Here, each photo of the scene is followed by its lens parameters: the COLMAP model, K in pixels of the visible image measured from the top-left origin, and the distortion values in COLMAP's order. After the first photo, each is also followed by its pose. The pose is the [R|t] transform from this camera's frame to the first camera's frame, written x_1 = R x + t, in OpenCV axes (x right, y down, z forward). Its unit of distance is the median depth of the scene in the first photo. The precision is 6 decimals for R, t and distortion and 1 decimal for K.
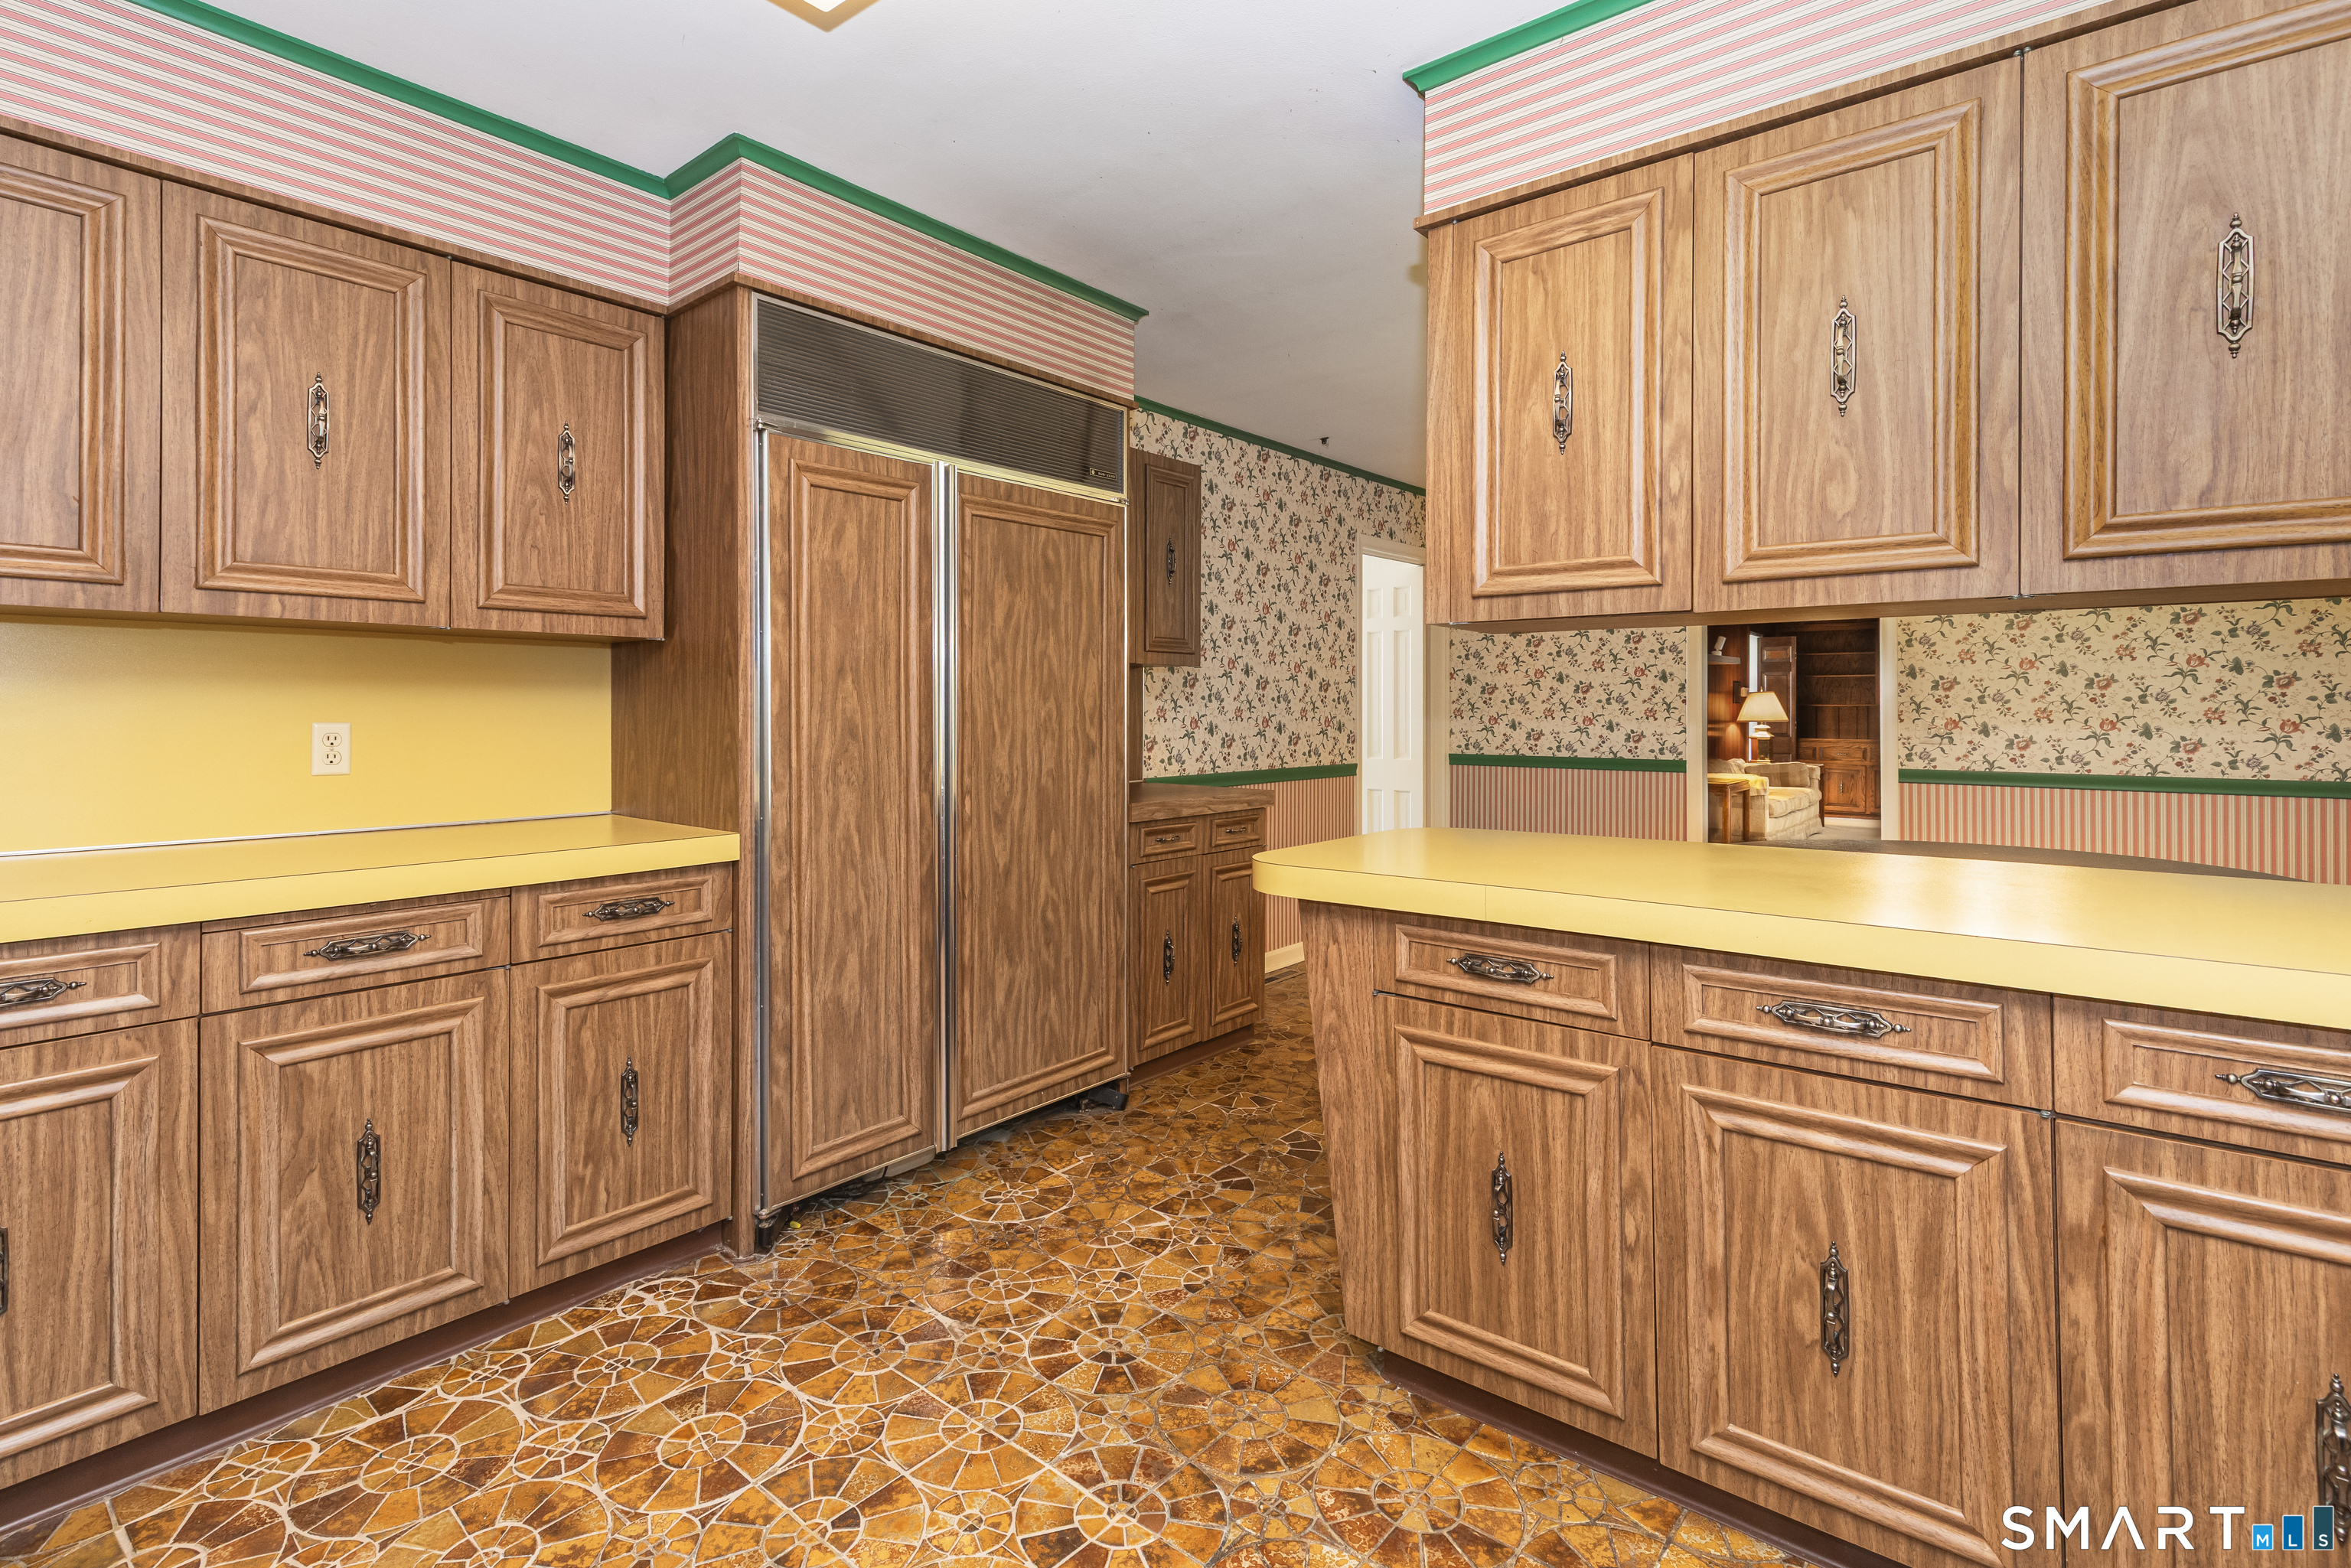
lens RADIAL K [[1088.7, 0, 1239.9], [0, 1088.7, 703.3], [0, 0, 1]] dist [0.011144, -0.002079]
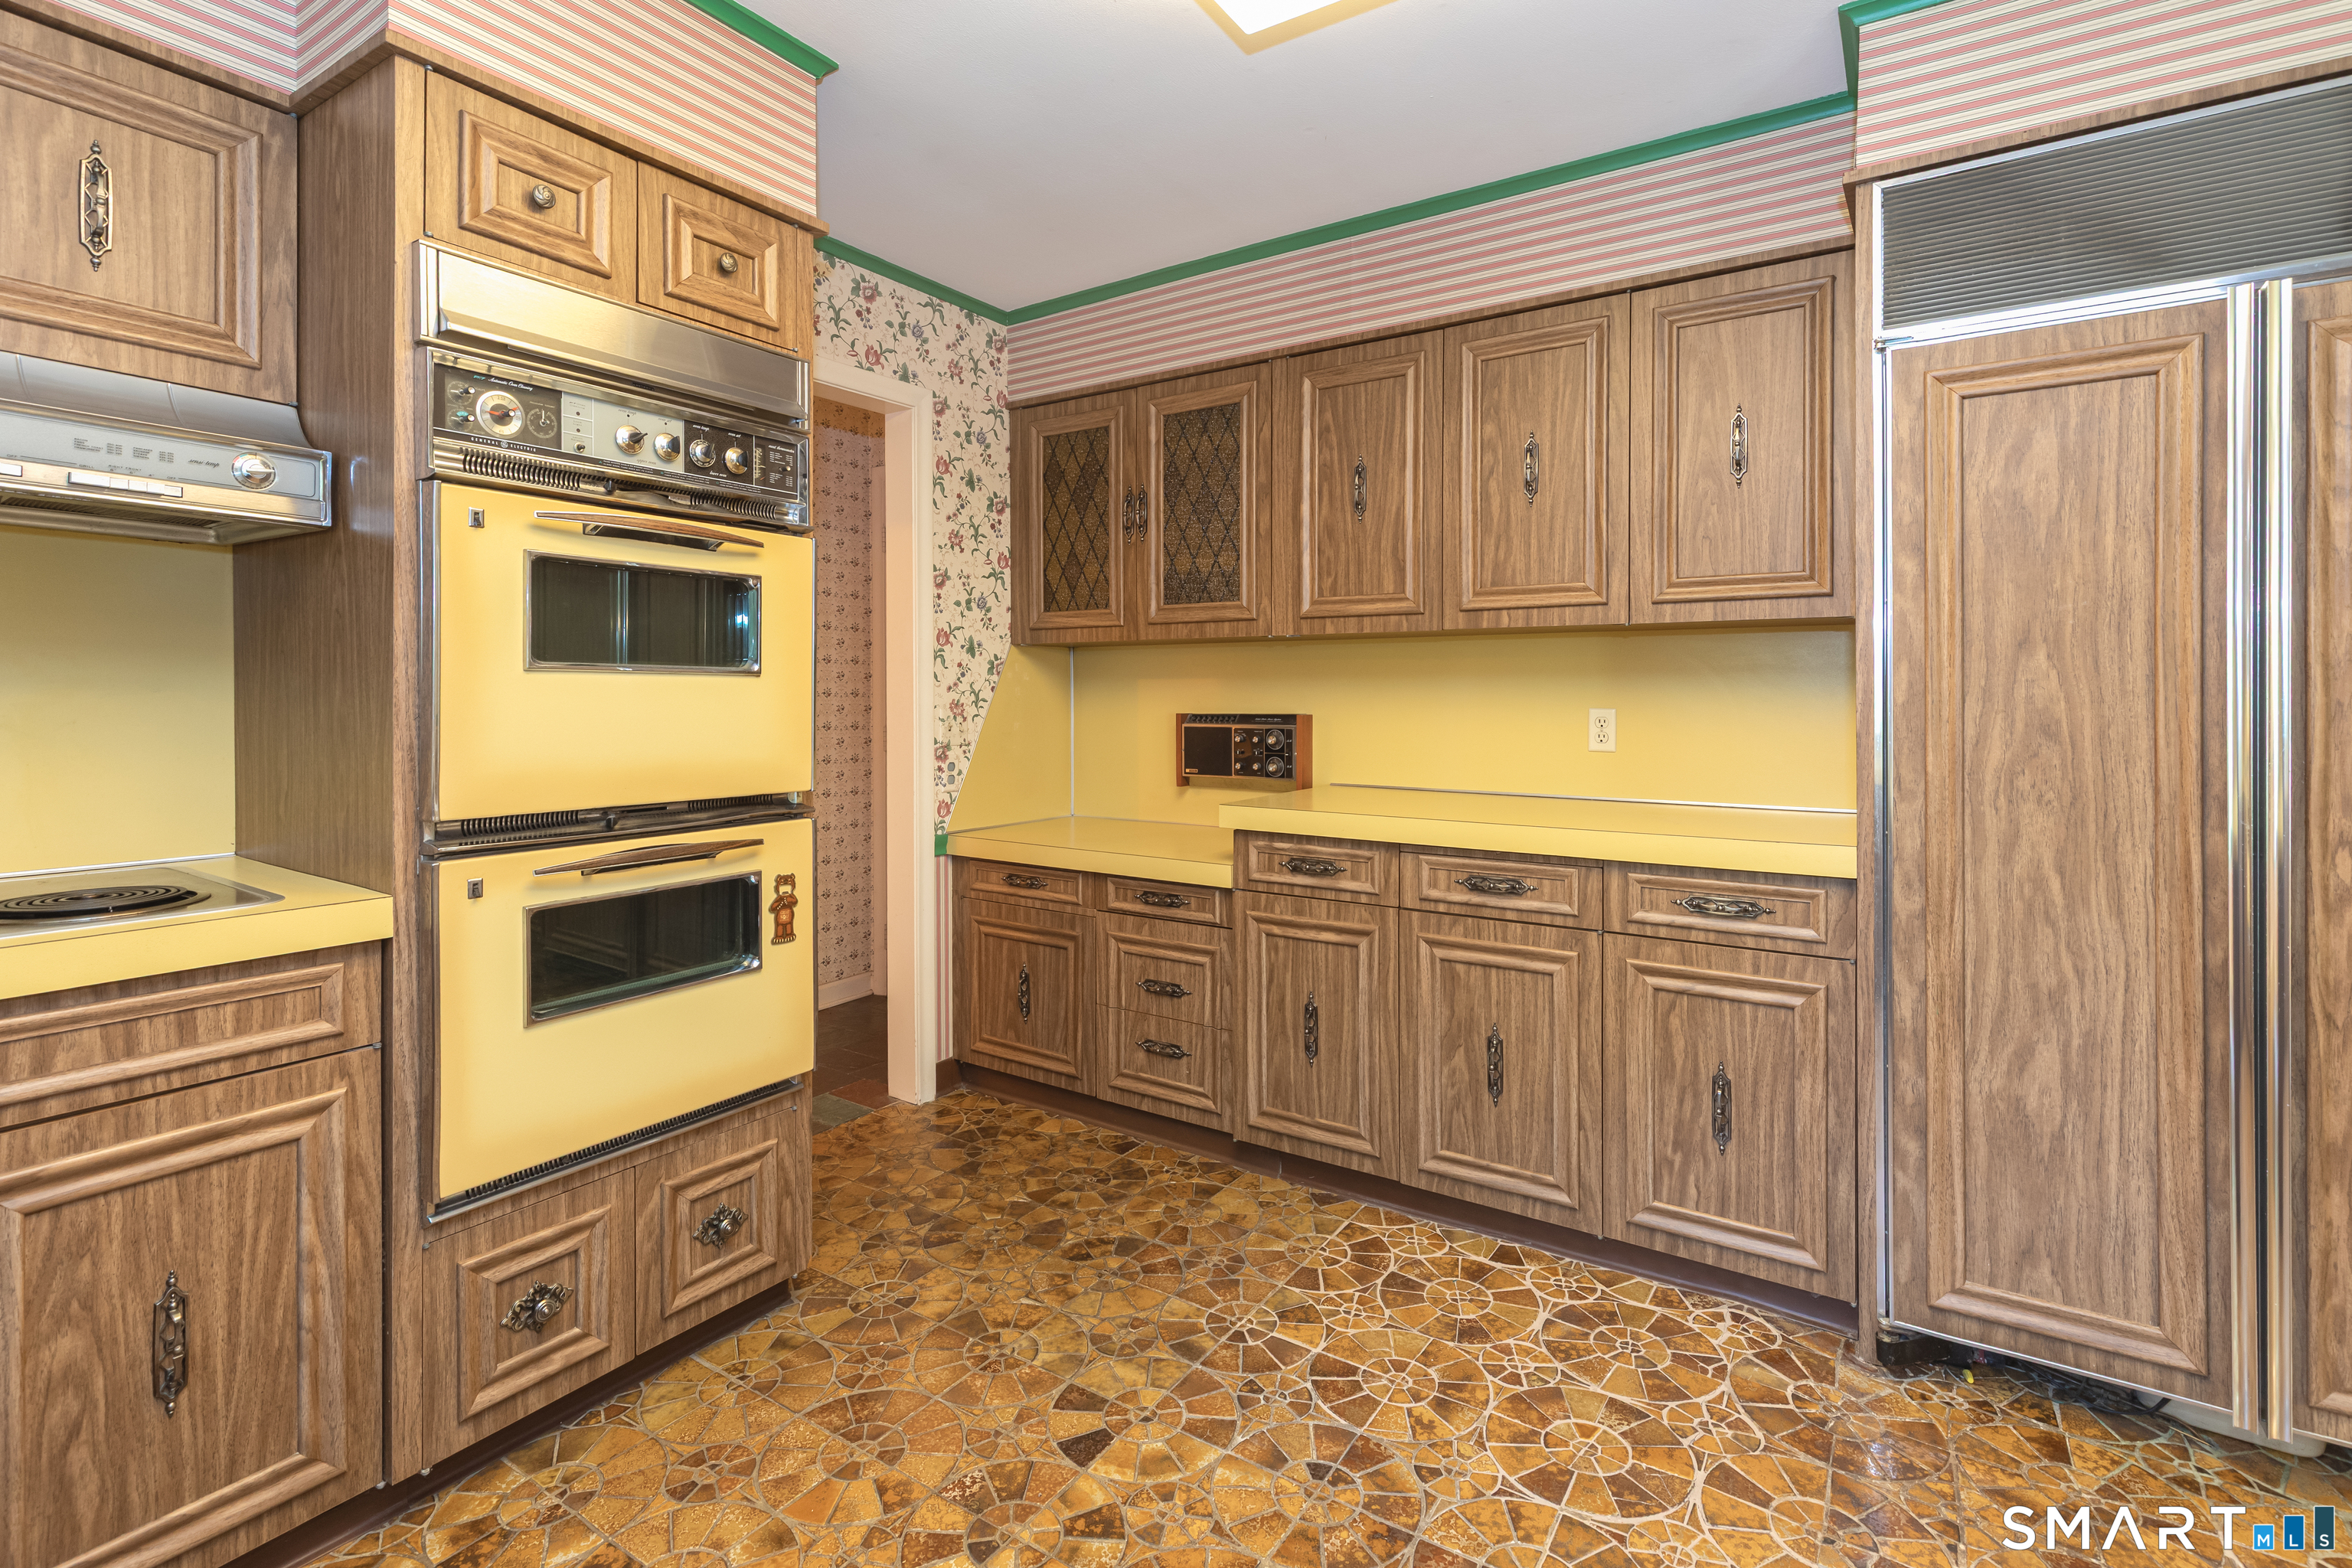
lens RADIAL K [[1089.2, 0, 1130.3], [0, 1089.2, 703.5], [0, 0, 1]] dist [0.011144, -0.002079]
pose [[0.064177, 0.002981, -0.997934, 0.374704], [0.002624, 0.999992, 0.003156, 0.007231], [0.997935, -0.002822, 0.064169, 0.443437]]
